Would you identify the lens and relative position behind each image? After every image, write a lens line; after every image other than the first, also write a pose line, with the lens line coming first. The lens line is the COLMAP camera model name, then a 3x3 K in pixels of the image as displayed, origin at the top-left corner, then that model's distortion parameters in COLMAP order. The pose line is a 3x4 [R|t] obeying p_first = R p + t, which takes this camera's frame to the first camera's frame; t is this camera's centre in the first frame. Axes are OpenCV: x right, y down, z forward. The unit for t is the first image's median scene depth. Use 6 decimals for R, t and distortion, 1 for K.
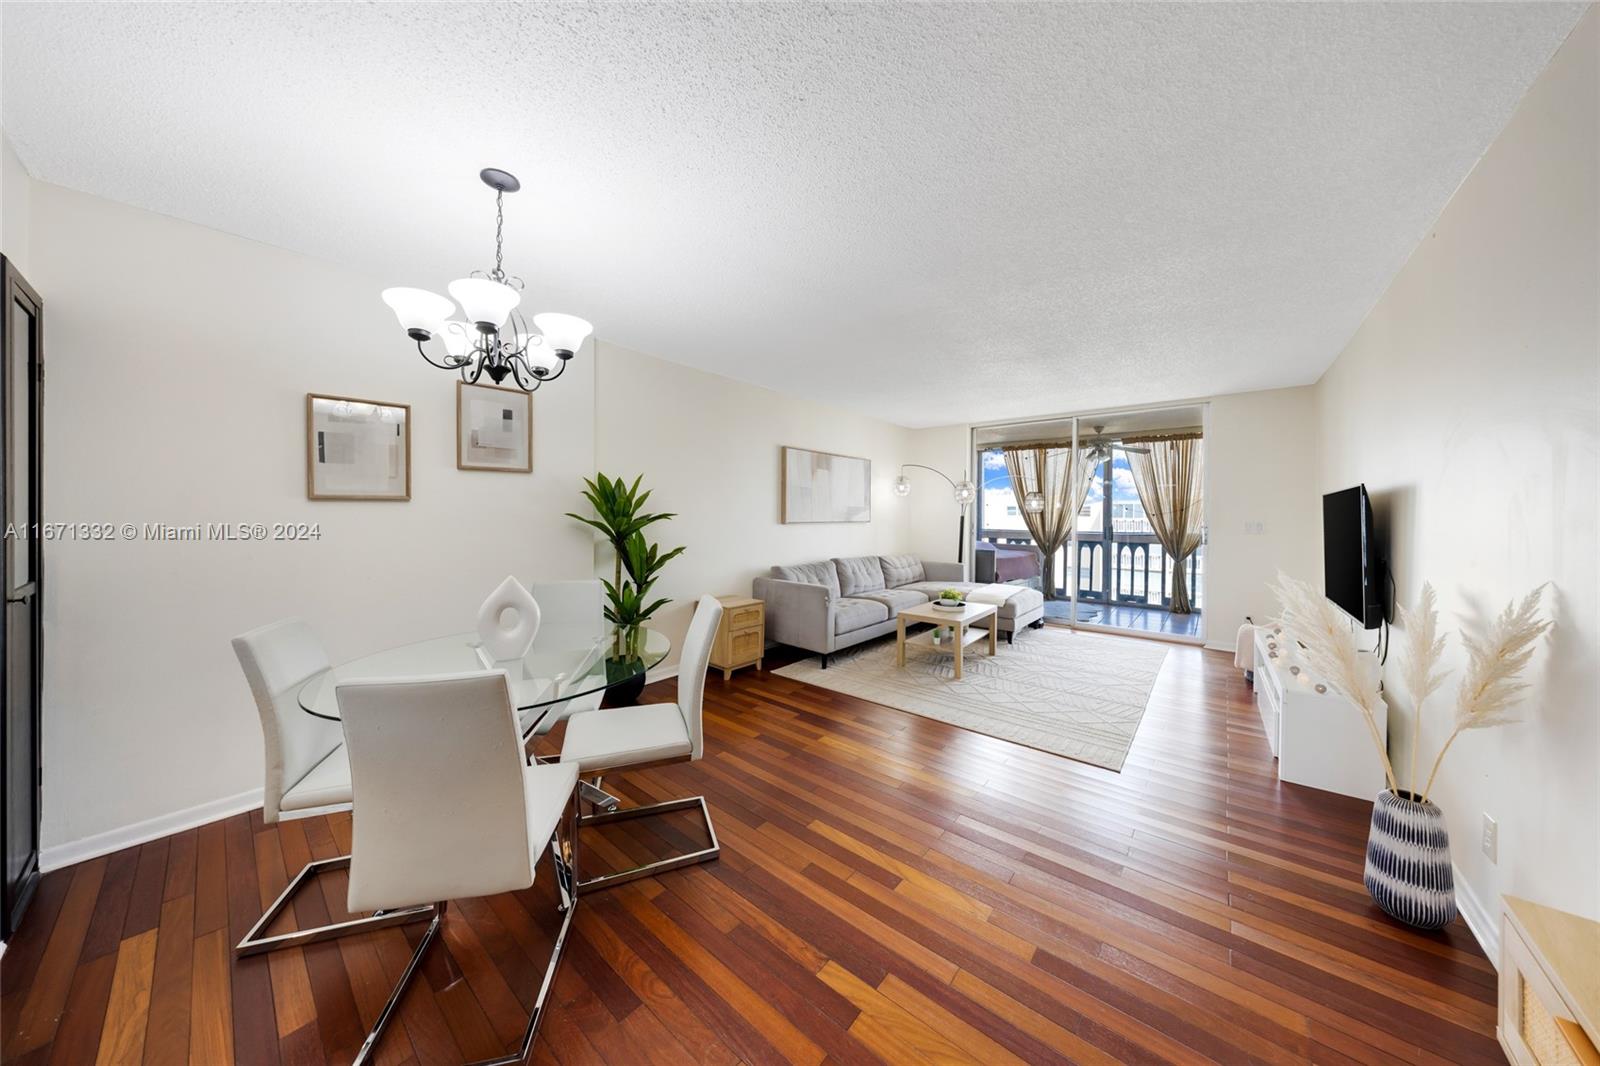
lens RADIAL K [[504.7, 0, 804.5], [0, 504.7, 512.3], [0, 0, 1]] dist [-0.000551, -0.000030]
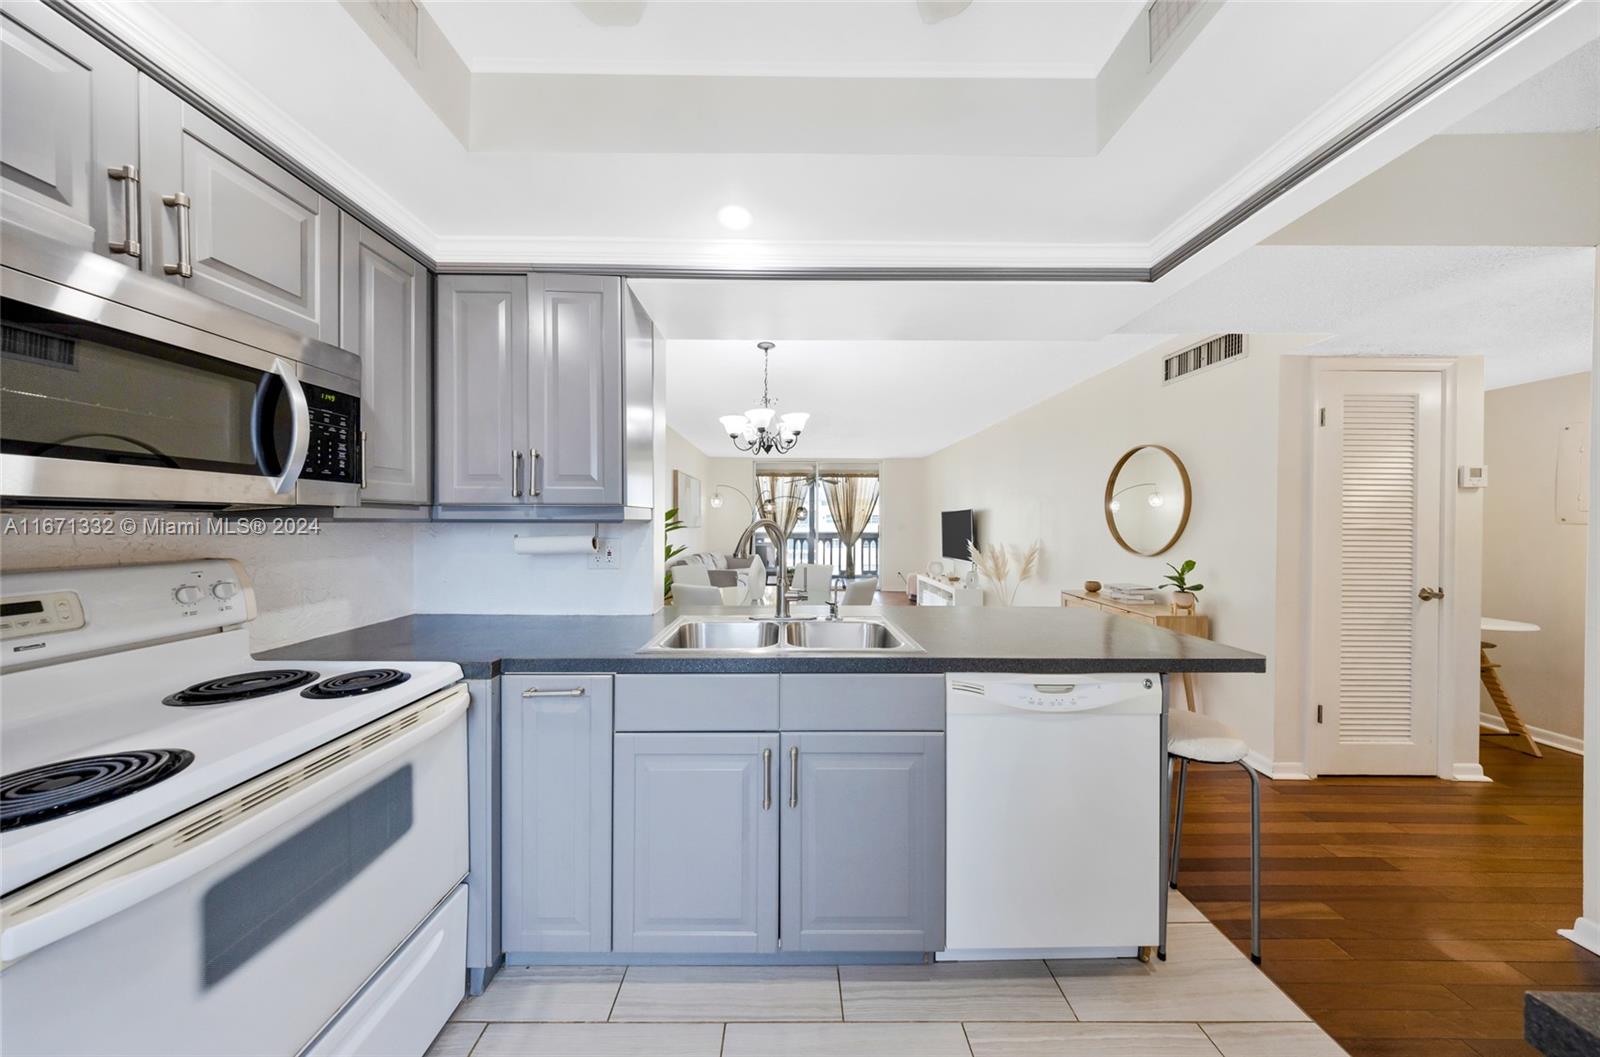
lens RADIAL K [[475.4, 0, 800.0], [0, 475.4, 528.5], [0, 0, 1]] dist [-0.000398, -0.000106]
pose [[0.756757, -0.012641, 0.653574, -0.445462], [0.000341, 0.999820, 0.018944, -0.000914], [-0.653697, -0.014113, 0.756625, -0.114979]]
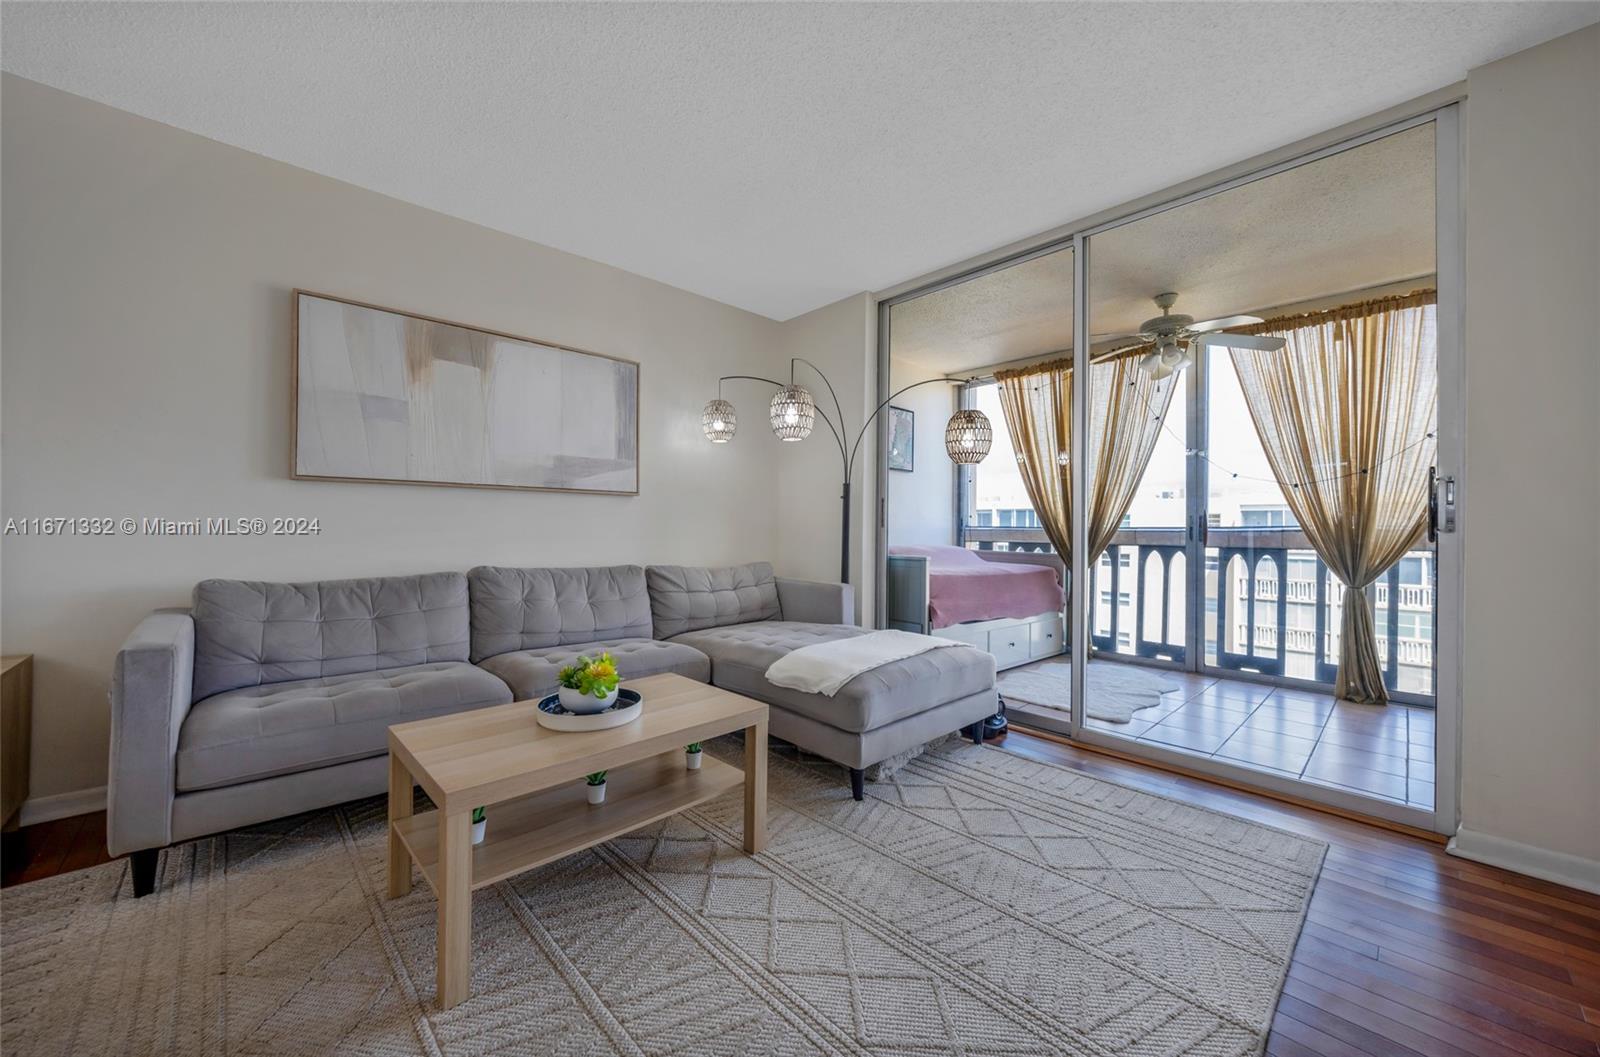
lens RADIAL K [[596.2, 0, 792.4], [0, 596.2, 523.3], [0, 0, 1]] dist [0.000149, -0.000074]
pose [[0.993308, -0.001616, -0.115480, 0.304862], [0.000519, 0.999955, -0.009523, 0.046189], [0.115490, 0.009399, 0.993264, 0.415376]]
